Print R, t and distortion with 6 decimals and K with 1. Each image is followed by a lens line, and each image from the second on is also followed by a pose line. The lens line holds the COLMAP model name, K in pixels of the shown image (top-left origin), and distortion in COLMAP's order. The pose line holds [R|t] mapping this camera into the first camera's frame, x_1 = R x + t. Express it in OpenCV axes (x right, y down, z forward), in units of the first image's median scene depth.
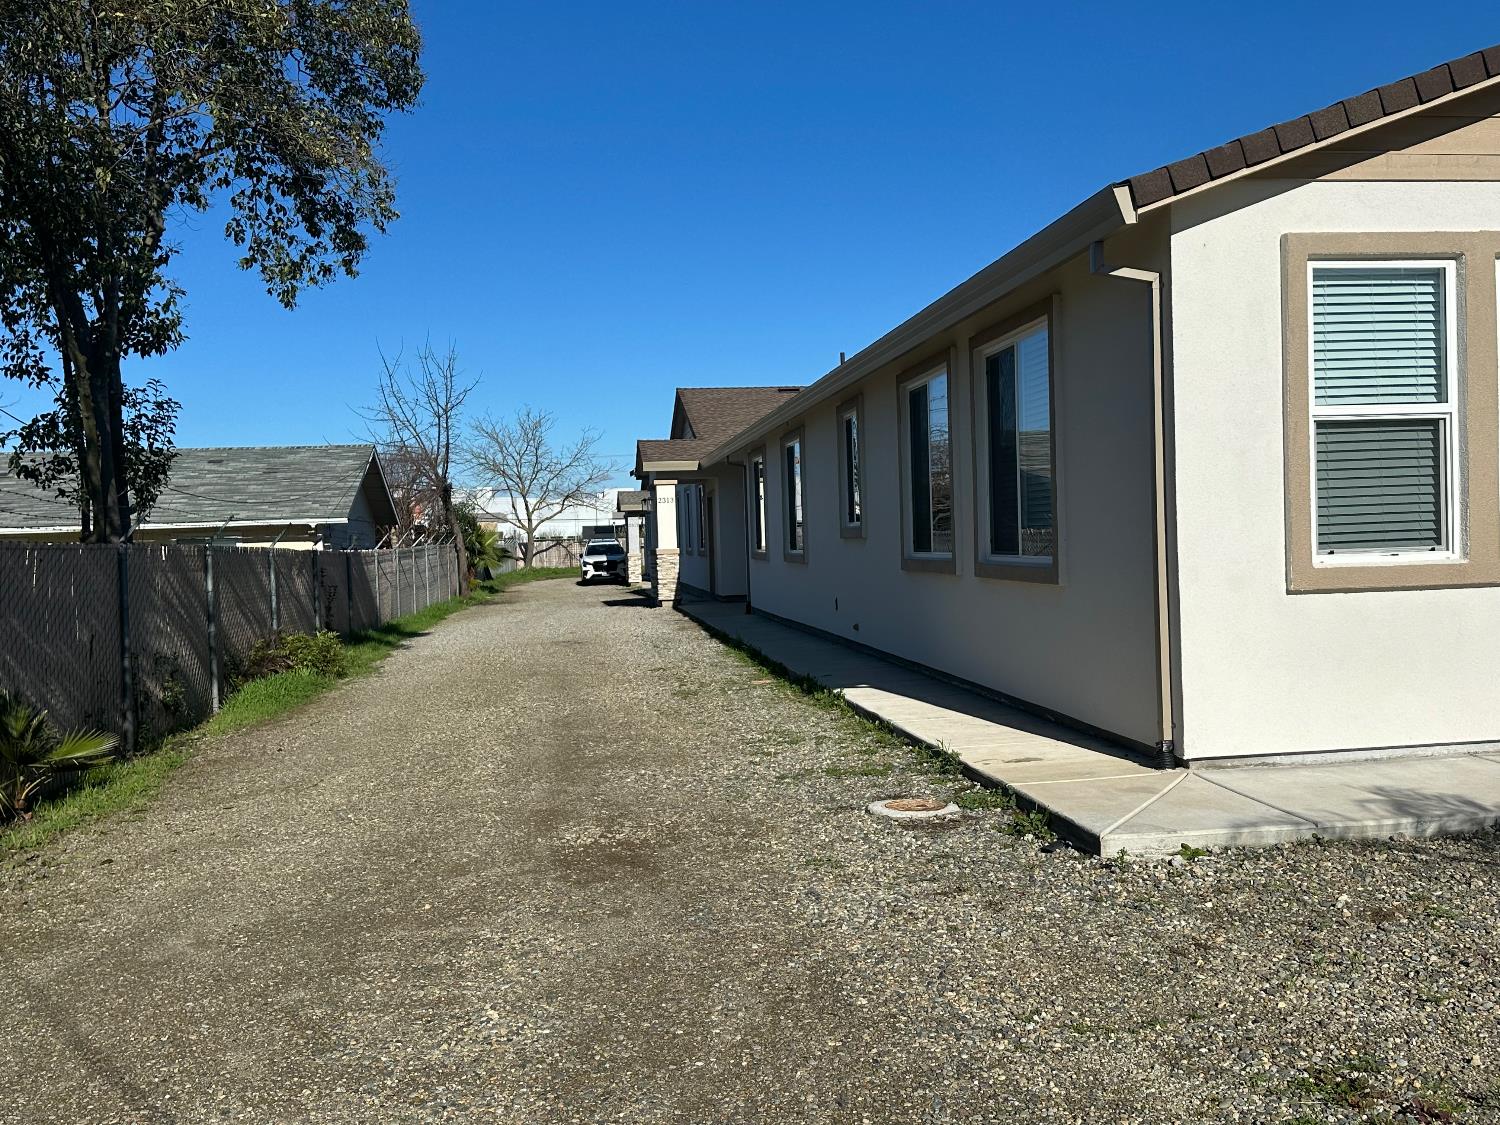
lens RADIAL K [[1365.2, 0, 750.0], [0, 1365.2, 562.5], [0, 0, 1]] dist [0.170422, -0.330998]
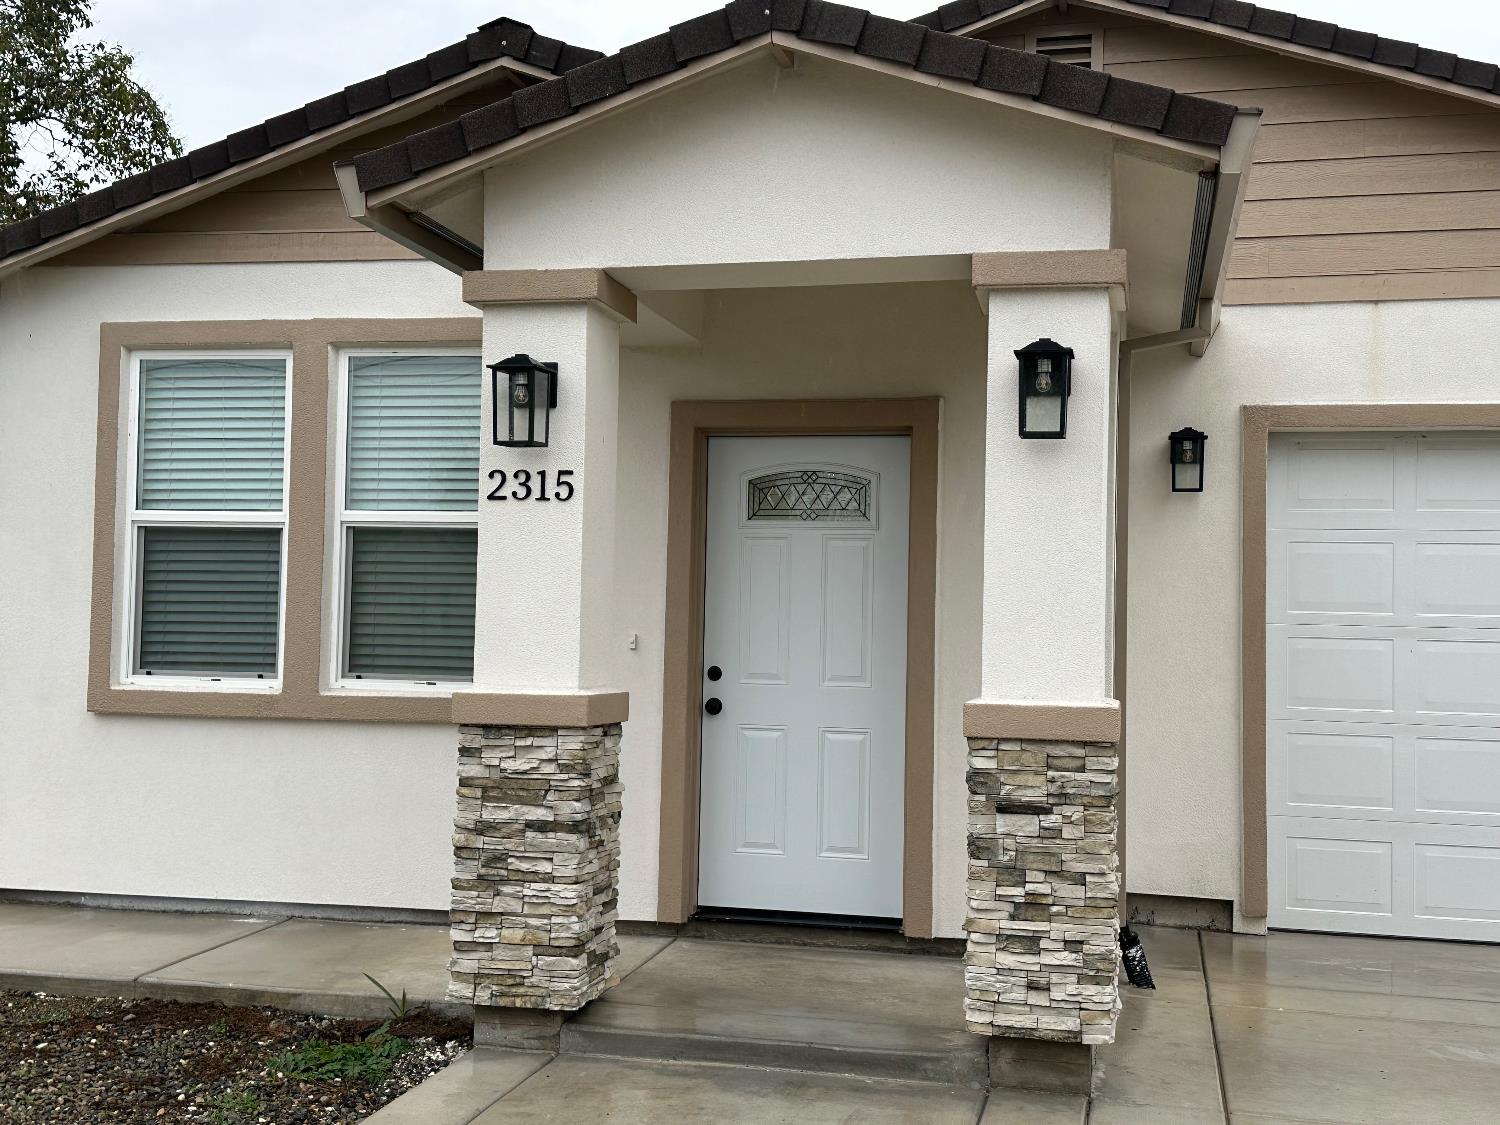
lens RADIAL K [[1686.1, 0, 750.0], [0, 1686.1, 562.5], [0, 0, 1]] dist [0.154234, -0.037054]
pose [[0.931833, 0.039418, -0.360741, 1.234607], [-0.058698, 0.997365, -0.042640, -0.056584], [0.358109, 0.060908, 0.931691, 0.106825]]
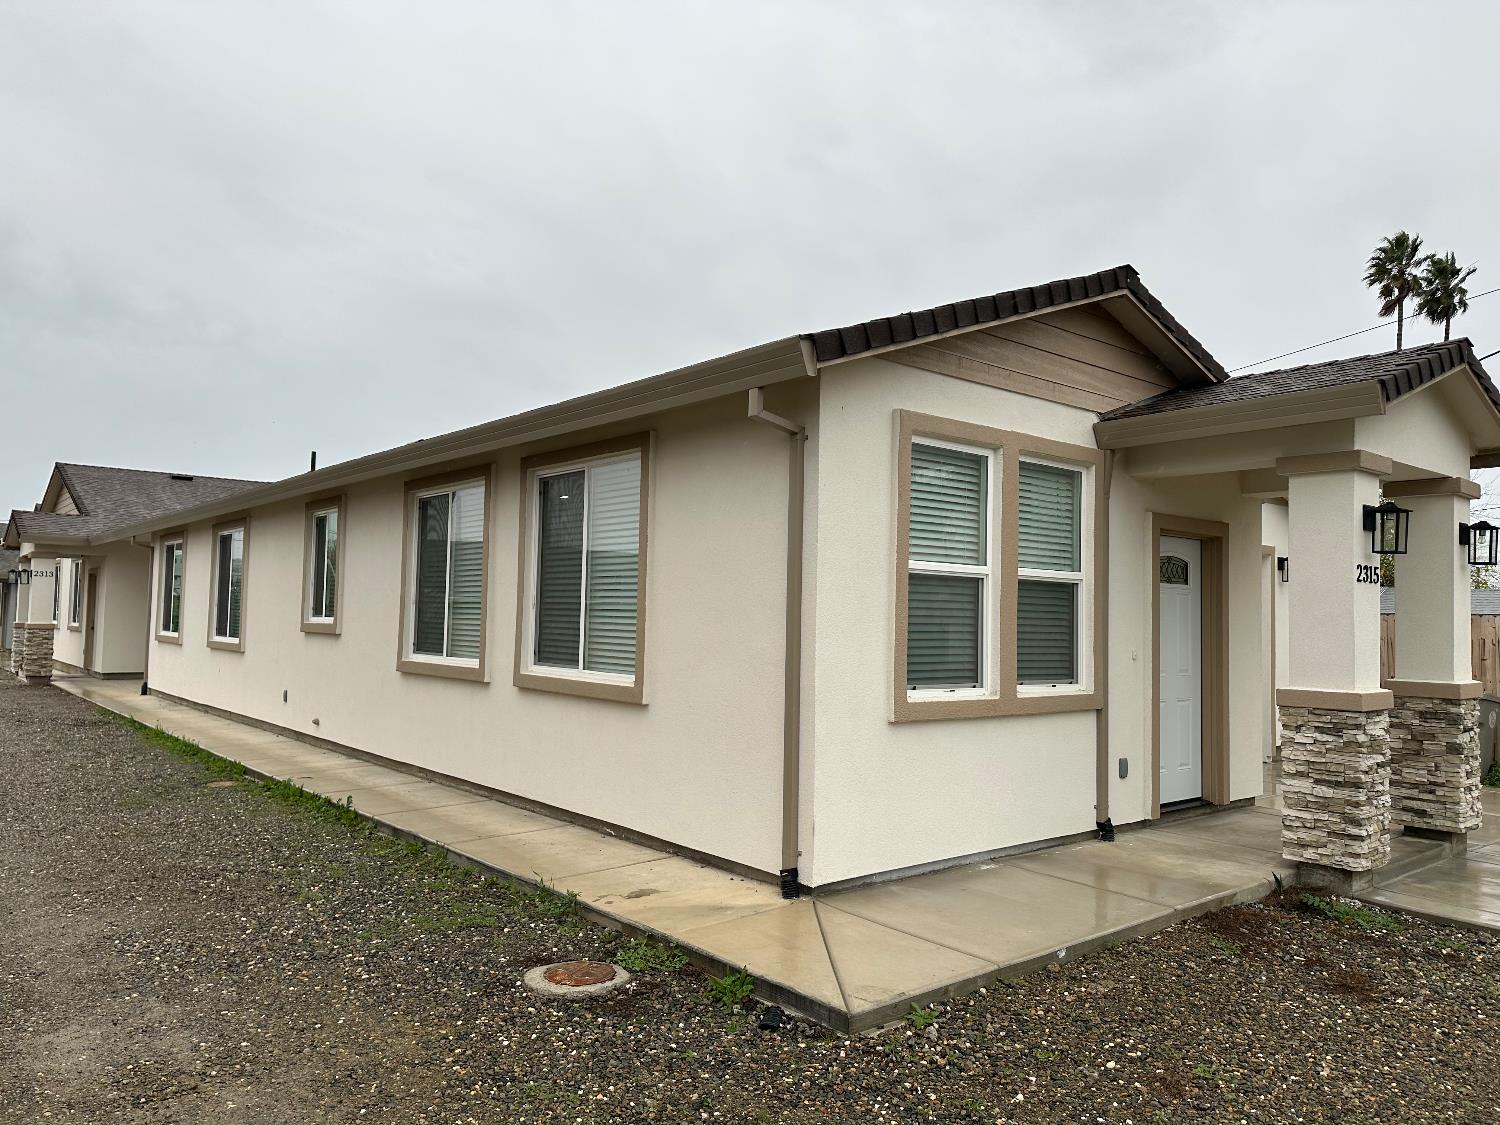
lens RADIAL K [[1055.0, 0, 750.0], [0, 1055.0, 562.5], [0, 0, 1]] dist [0.015245, 0.000090]
pose [[0.845632, 0.078248, 0.528000, -0.168138], [-0.038138, 0.995526, -0.086452, -0.032046], [-0.532402, 0.052970, 0.844832, 0.354325]]
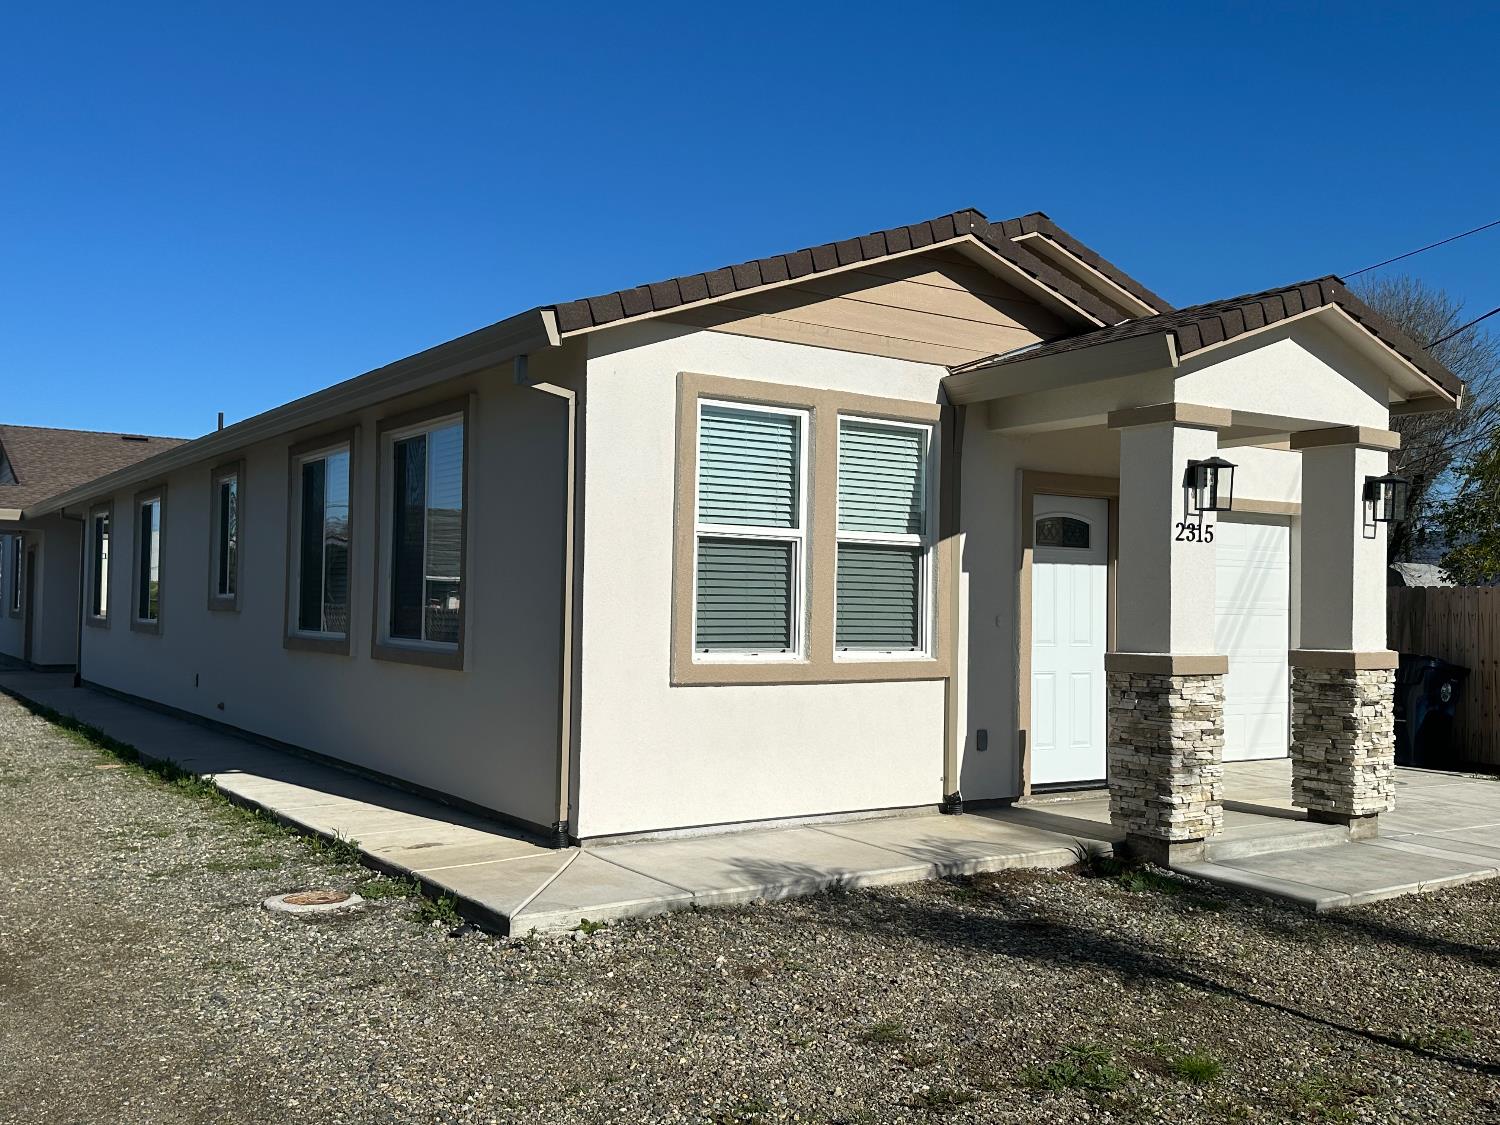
lens RADIAL K [[1365.2, 0, 750.0], [0, 1365.2, 562.5], [0, 0, 1]] dist [0.170422, -0.330998]
pose [[0.896141, 0.061261, 0.439521, -0.053333], [-0.037411, 0.997329, -0.062733, -0.010967], [-0.442190, 0.039774, 0.896039, -0.031884]]
